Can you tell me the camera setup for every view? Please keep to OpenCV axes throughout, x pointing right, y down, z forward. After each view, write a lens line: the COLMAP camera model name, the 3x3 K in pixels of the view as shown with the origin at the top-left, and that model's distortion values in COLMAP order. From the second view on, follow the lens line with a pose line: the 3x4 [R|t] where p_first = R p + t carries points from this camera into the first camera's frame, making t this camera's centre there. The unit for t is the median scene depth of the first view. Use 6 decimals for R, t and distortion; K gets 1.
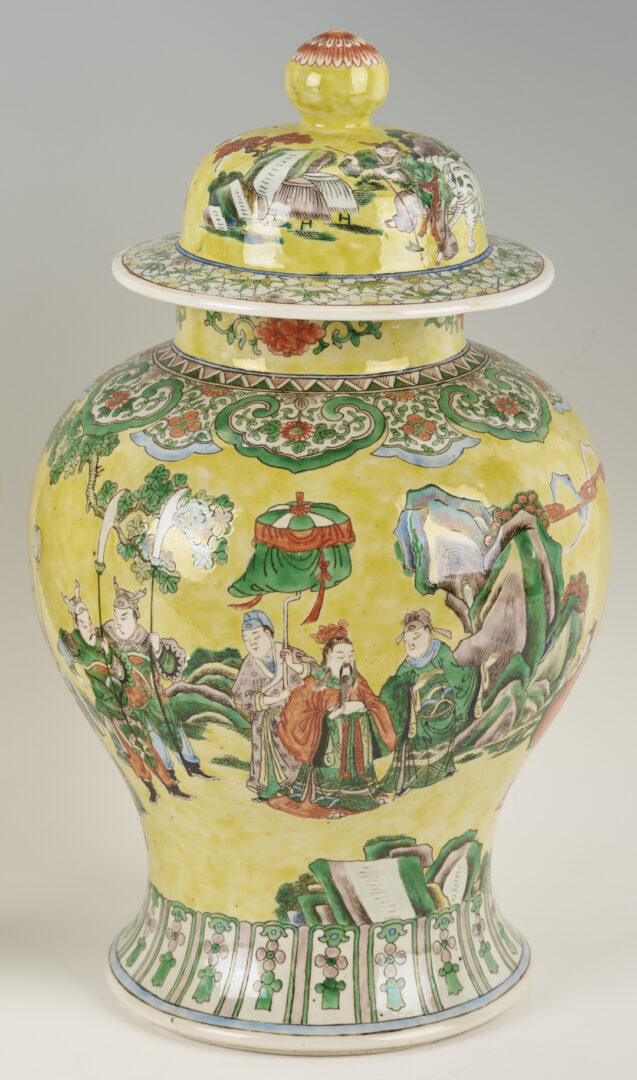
lens RADIAL K [[3714.1, 0, 318.5], [0, 3714.1, 540.0], [0, 0, 1]] dist [-0.068188, -2.690257]
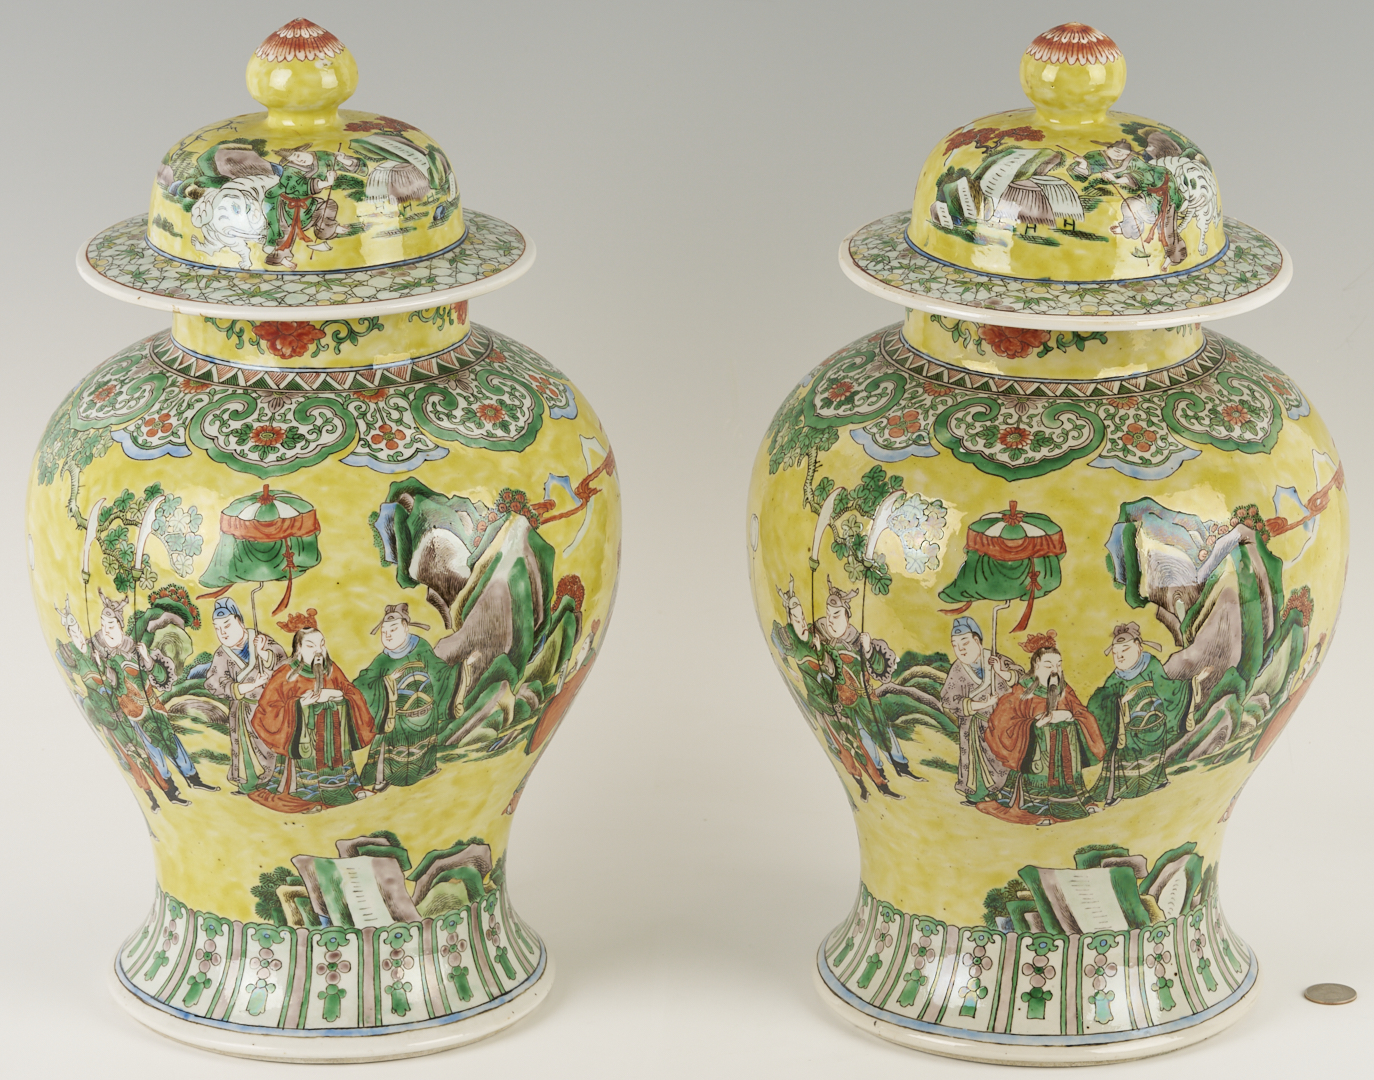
lens RADIAL K [[6957.7, 0, 687.0], [0, 6957.7, 540.0], [0, 0, 1]] dist [-0.077302, -1.011310]
pose [[0.993894, 0.040657, -0.102573, 0.097557], [-0.035785, 0.998162, 0.048900, -0.088422], [0.104373, -0.044931, 0.993523, -0.849842]]
